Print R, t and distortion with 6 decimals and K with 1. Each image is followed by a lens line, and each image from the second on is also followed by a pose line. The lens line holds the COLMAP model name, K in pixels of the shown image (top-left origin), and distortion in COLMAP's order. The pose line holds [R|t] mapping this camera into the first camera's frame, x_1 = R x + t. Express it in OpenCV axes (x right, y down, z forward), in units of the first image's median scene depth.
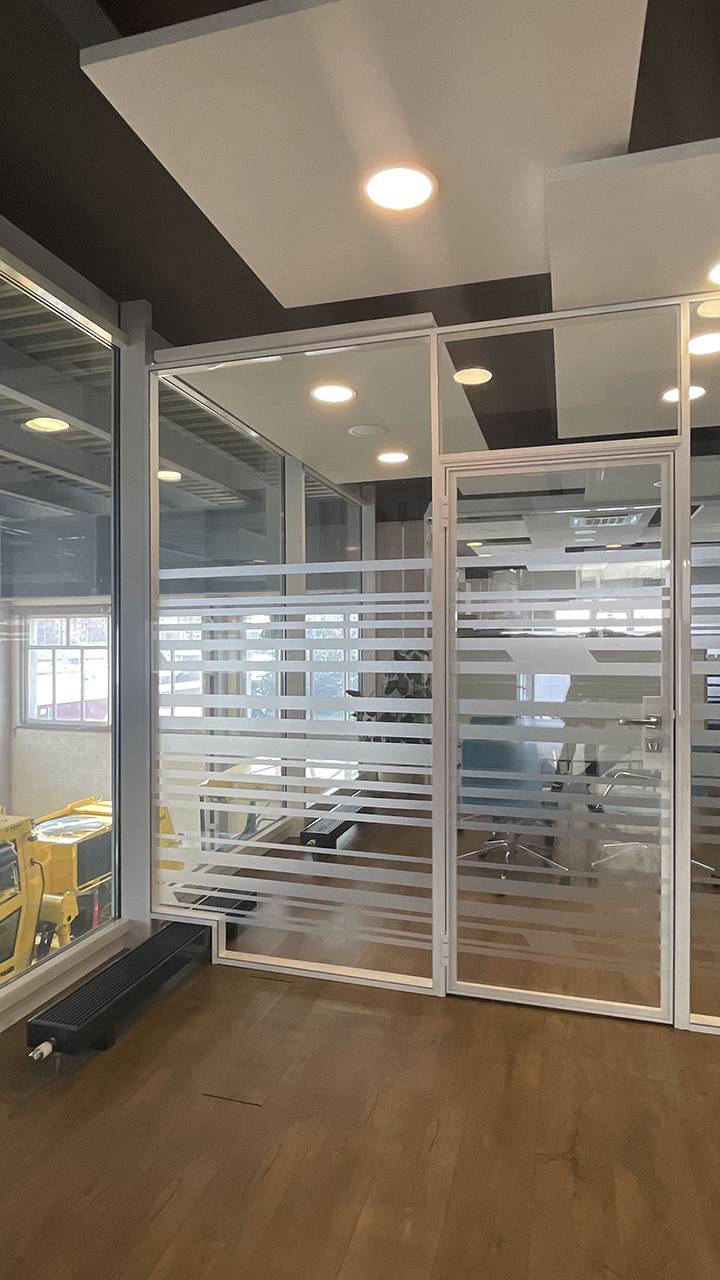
lens RADIAL K [[713.2, 0, 363.8], [0, 713.2, 645.1], [0, 0, 1]] dist [-0.001731, -0.001106]
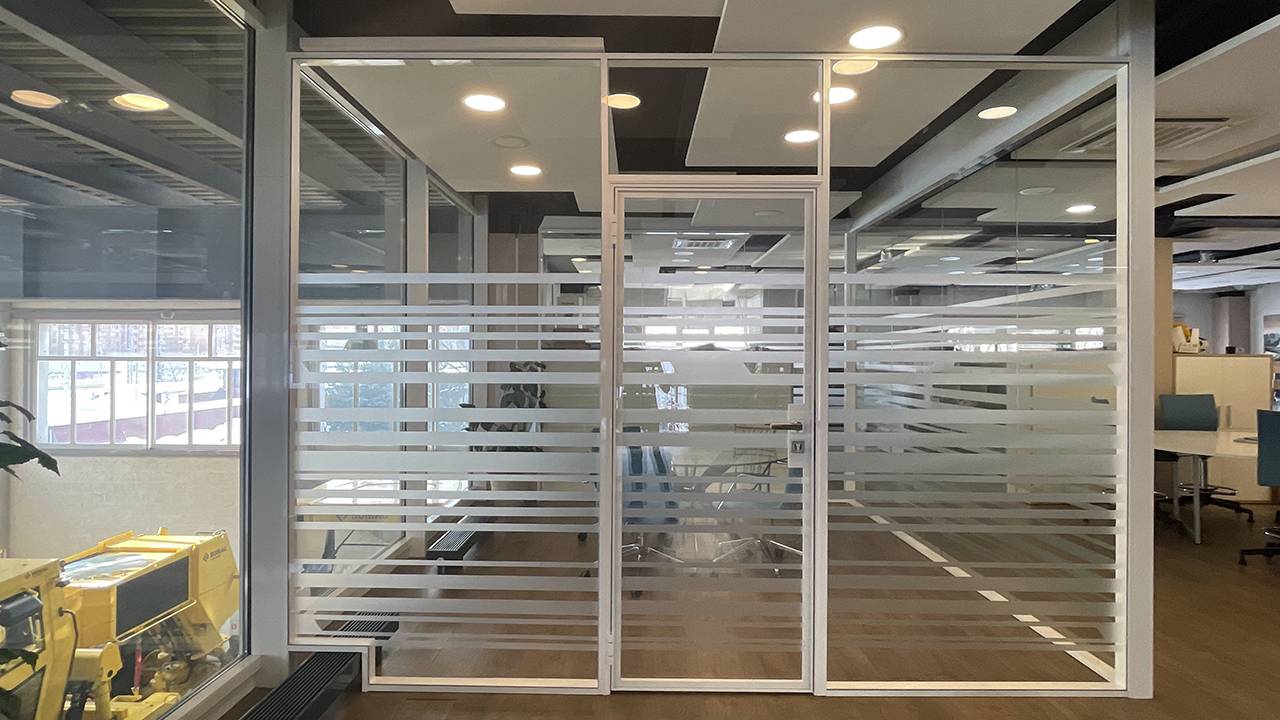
lens RADIAL K [[713.2, 0, 639.7], [0, 713.2, 355.7], [0, 0, 1]] dist [-0.001731, -0.001106]
pose [[0.959915, 0.007561, 0.280189, -0.120414], [-0.006231, 0.999965, -0.005638, 0.003195], [-0.280222, 0.003667, 0.959928, -0.012234]]
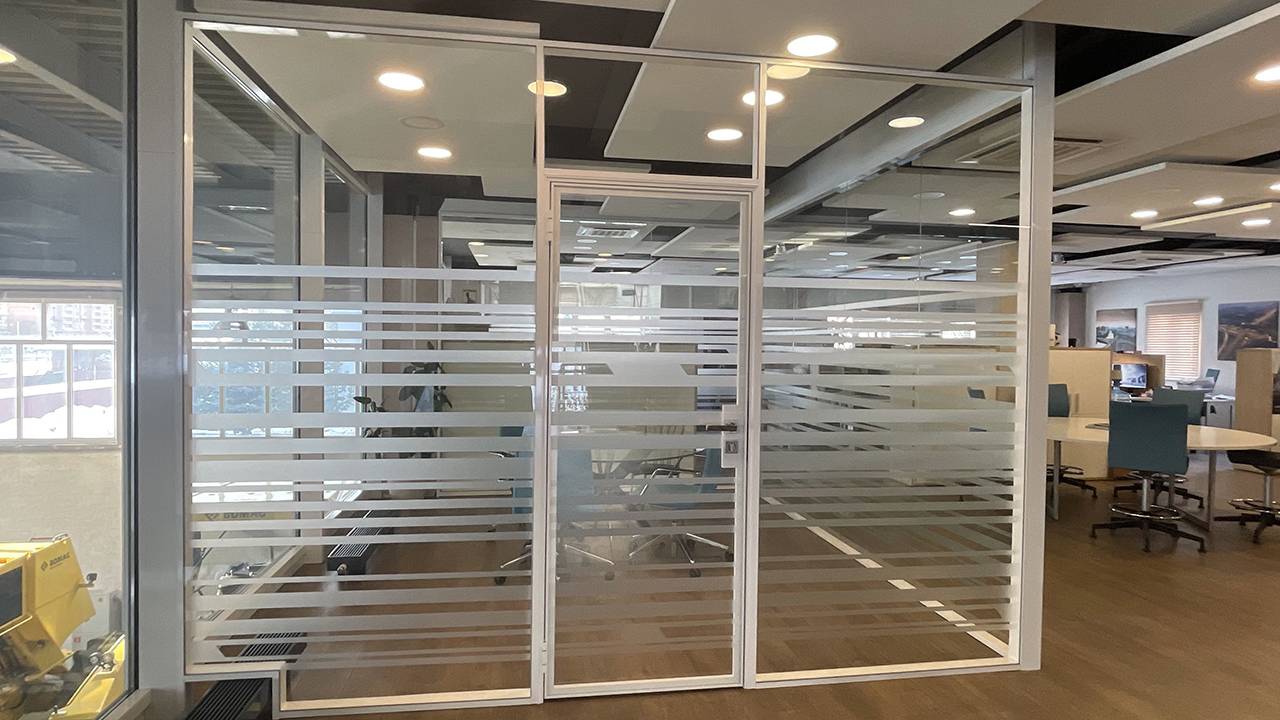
lens RADIAL K [[713.2, 0, 639.7], [0, 713.2, 355.7], [0, 0, 1]] dist [-0.001731, -0.001106]
pose [[0.901890, 0.004483, 0.431942, -0.175189], [-0.013434, 0.999754, 0.017673, -0.019890], [-0.431756, -0.021742, 0.901728, 0.027507]]
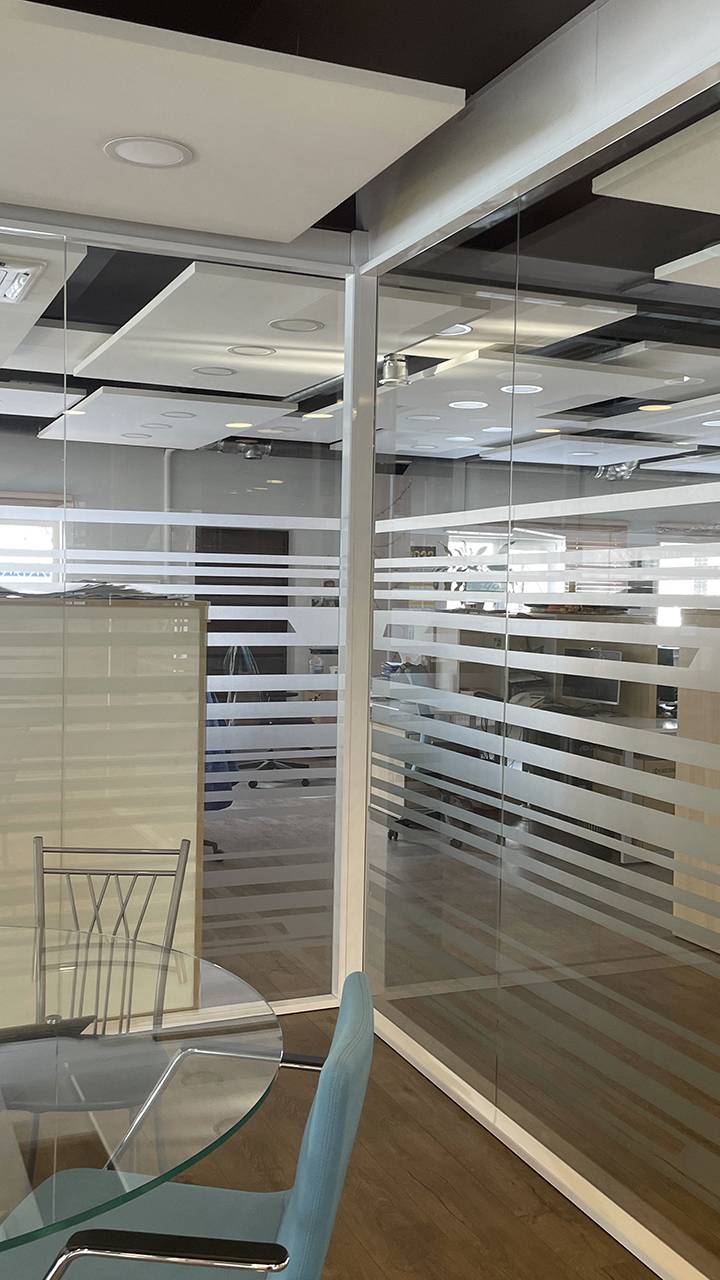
lens RADIAL K [[1208.3, 0, 356.5], [0, 1208.3, 646.0], [0, 0, 1]] dist [0.065715, -0.006088]
pose [[0.775972, -0.013772, 0.630617, 0.227507], [-0.018911, 0.998804, 0.045082, -0.035562], [-0.630483, -0.046908, 0.774784, 0.798292]]
